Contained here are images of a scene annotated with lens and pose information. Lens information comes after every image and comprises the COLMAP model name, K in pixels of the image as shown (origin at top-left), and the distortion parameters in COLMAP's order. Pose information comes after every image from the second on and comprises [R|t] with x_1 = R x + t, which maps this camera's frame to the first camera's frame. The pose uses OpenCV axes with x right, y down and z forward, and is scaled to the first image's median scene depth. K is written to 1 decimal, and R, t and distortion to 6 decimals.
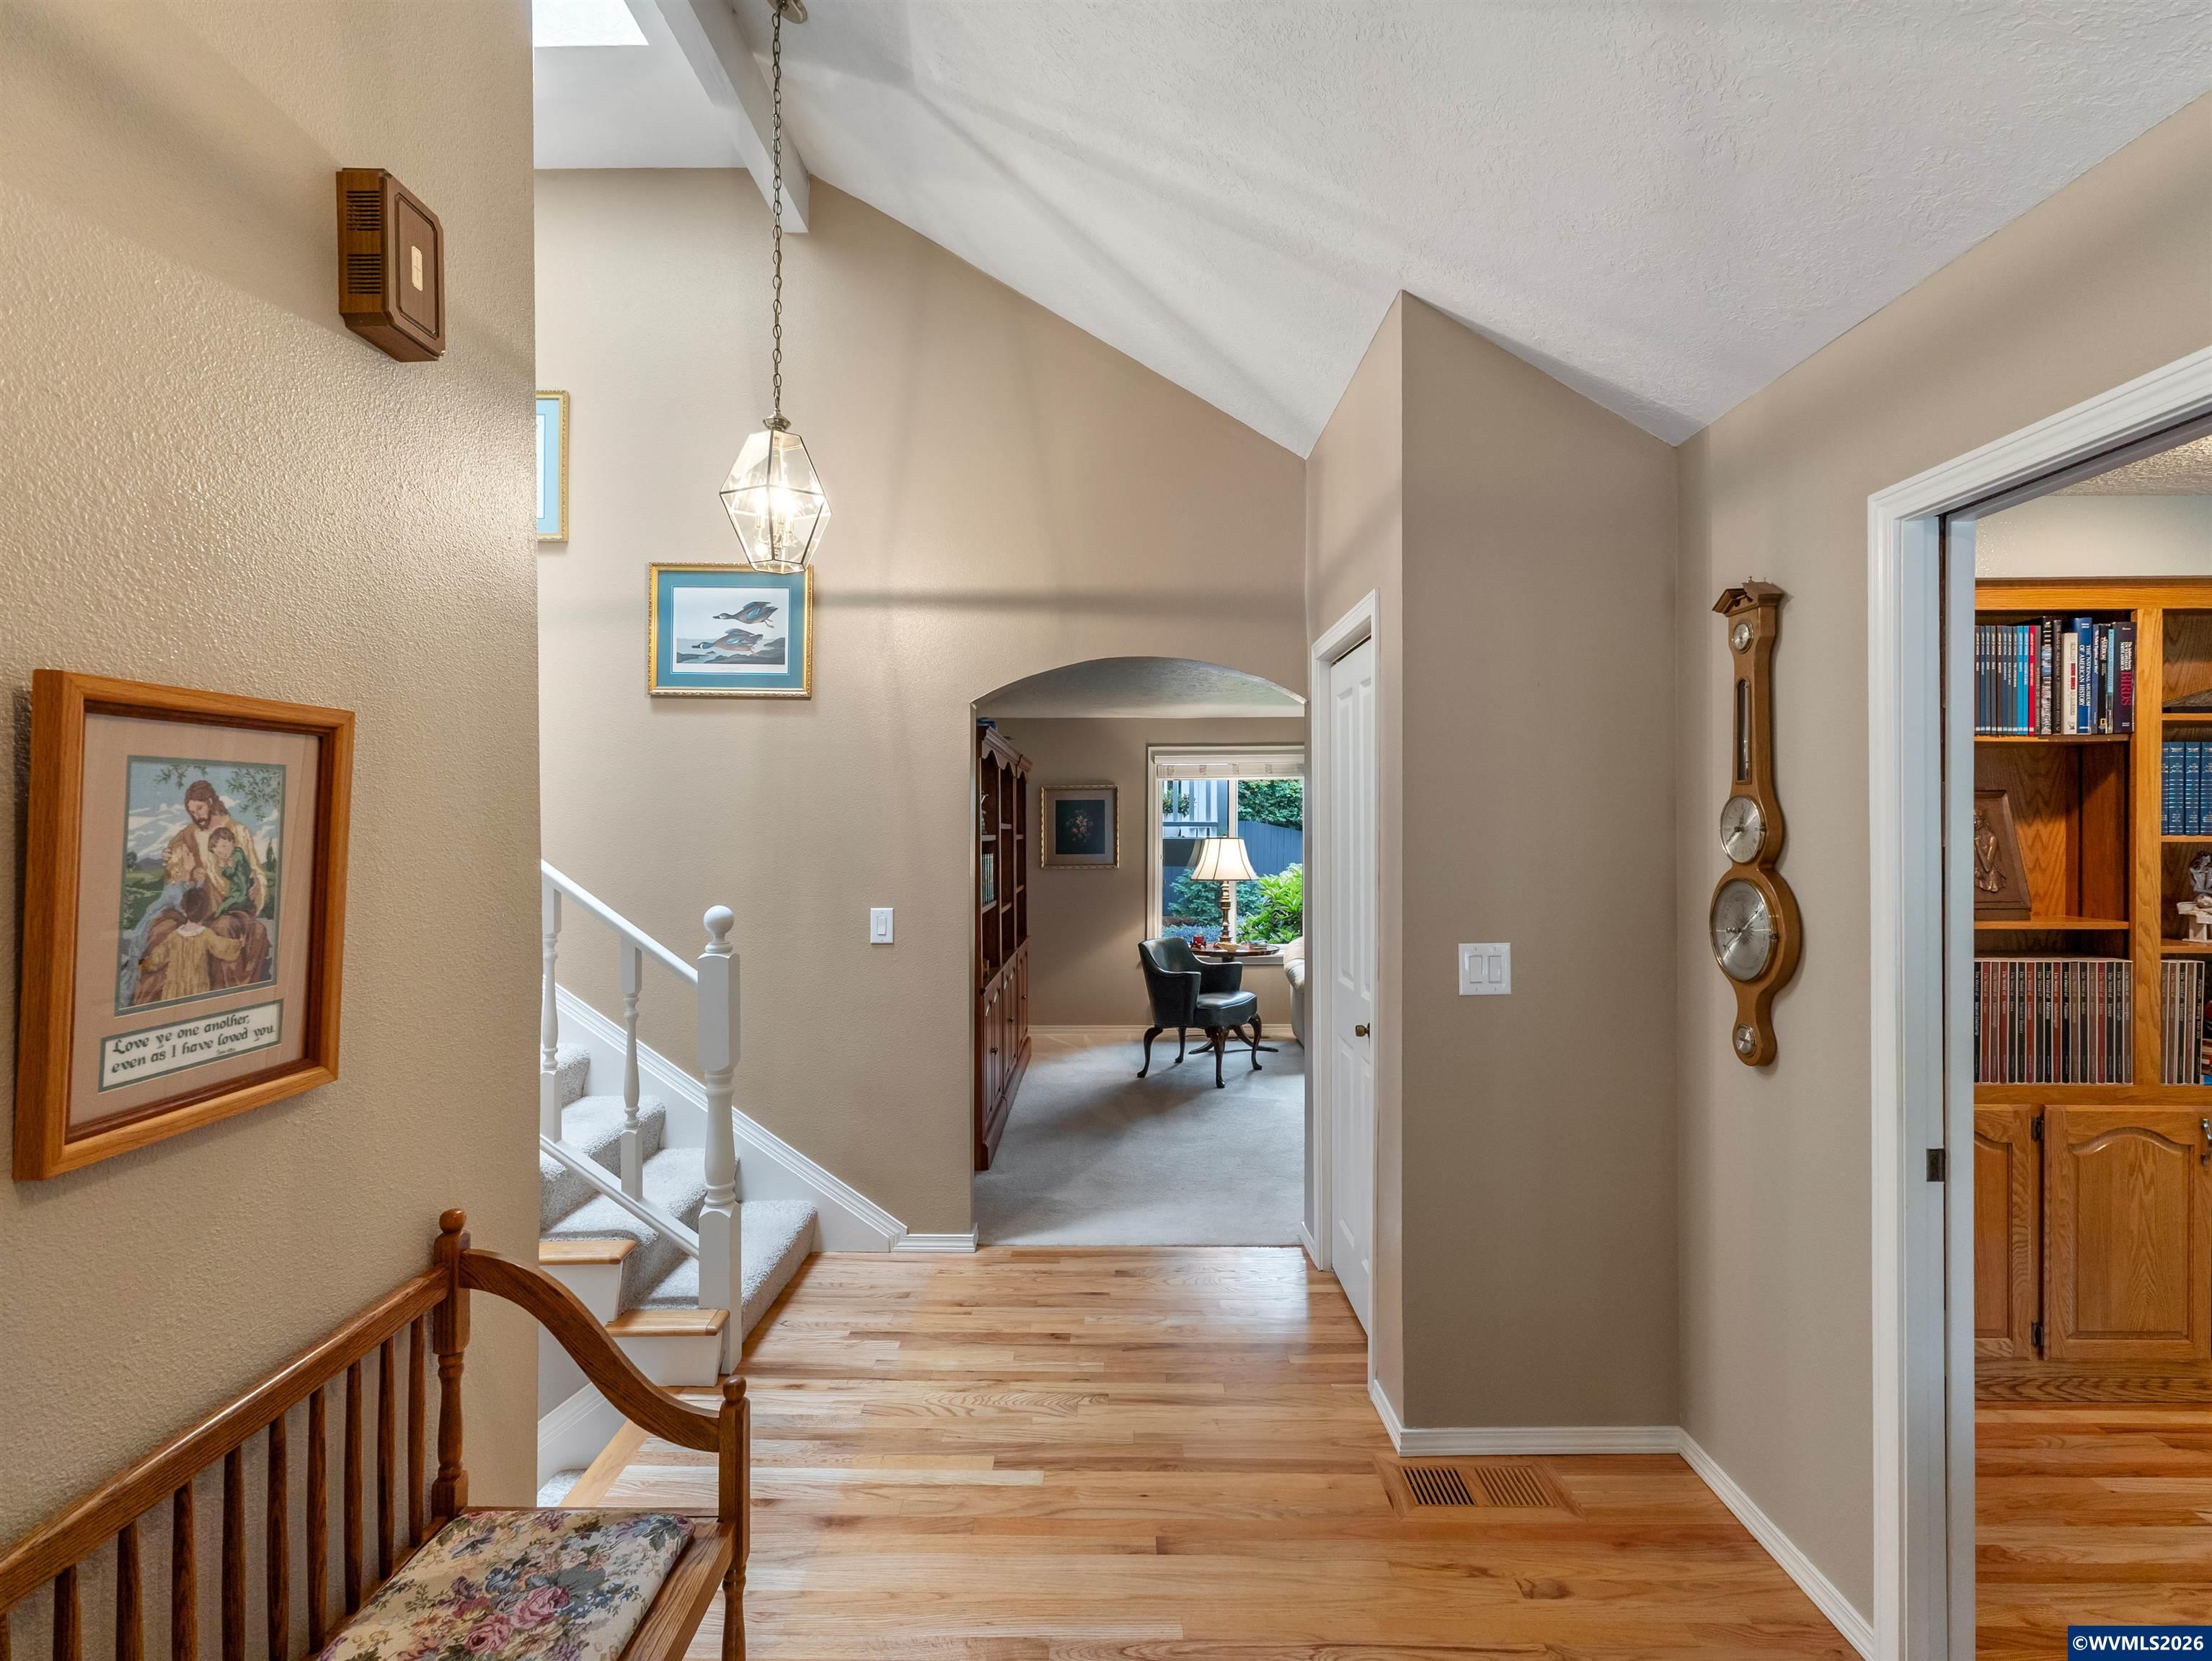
lens RADIAL K [[1059.4, 0, 1100.0], [0, 1059.4, 815.9], [0, 0, 1]] dist [0.002867, 0.000537]
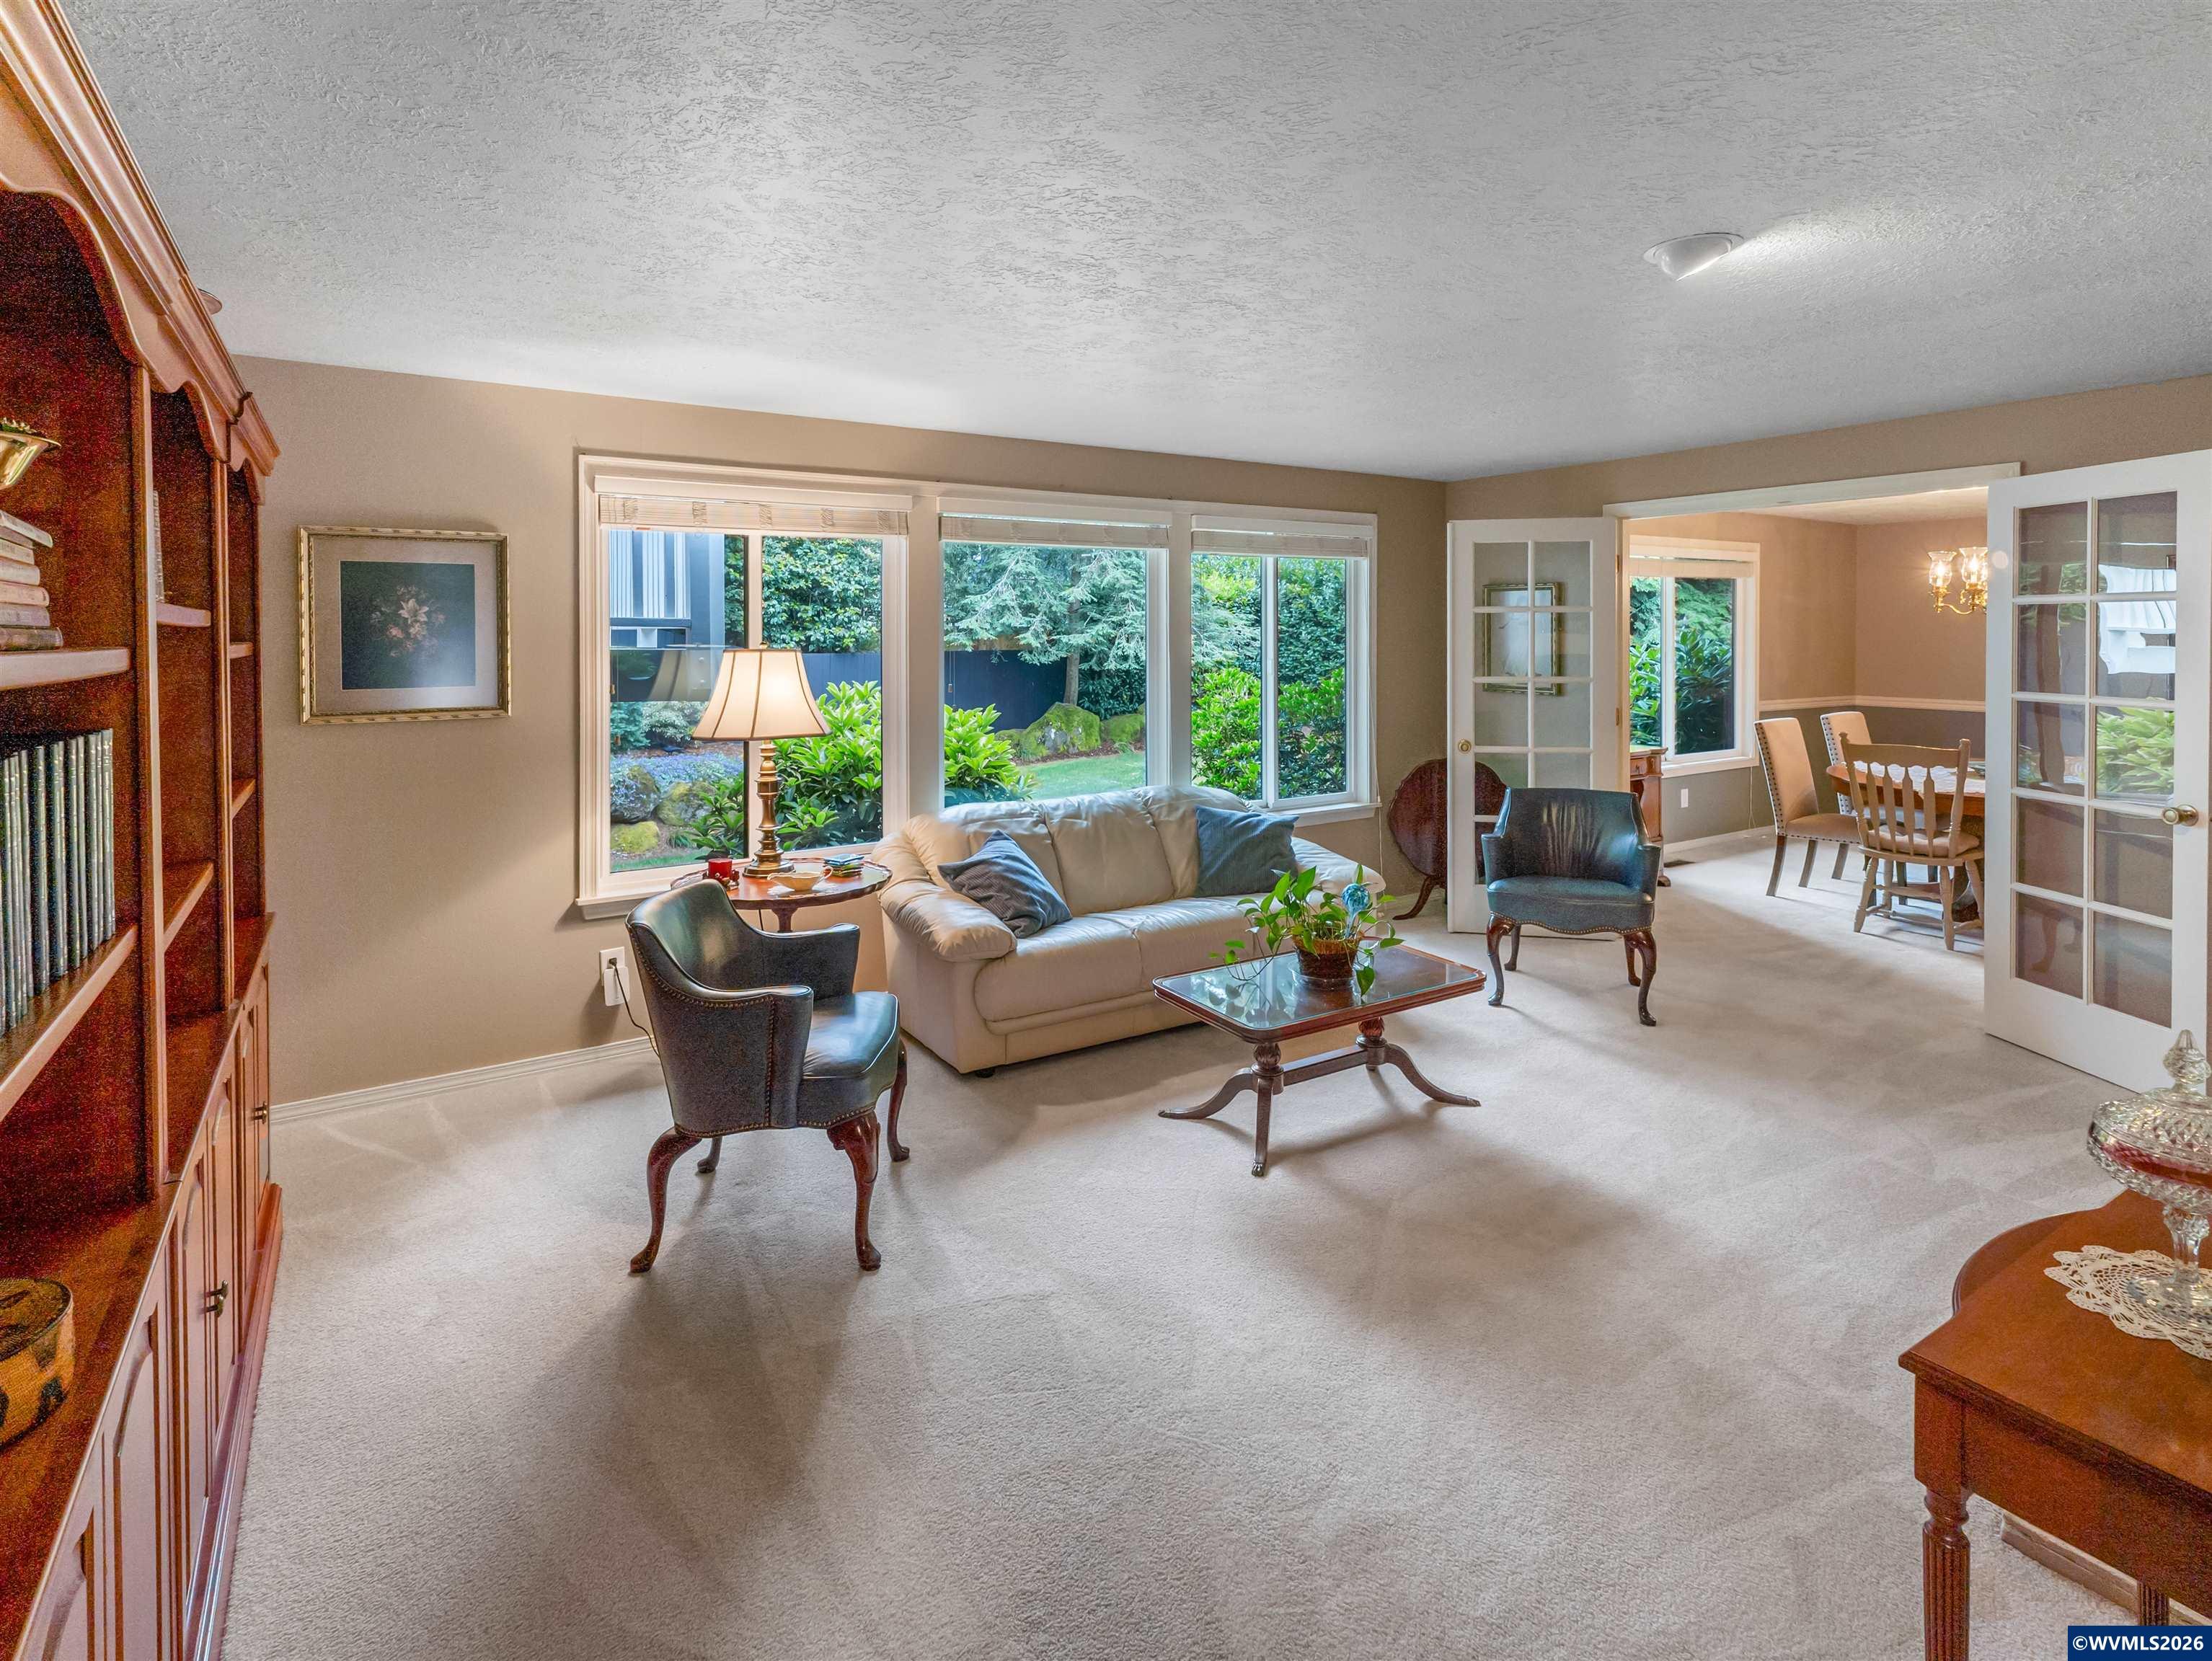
lens RADIAL K [[1135.7, 0, 1103.1], [0, 1135.7, 646.5], [0, 0, 1]] dist [0.002826, 0.000142]
pose [[0.834146, -0.004079, 0.551528, -0.042695], [-0.008767, 0.999748, 0.020653, 0.007845], [-0.551474, -0.022063, 0.833900, 0.497042]]
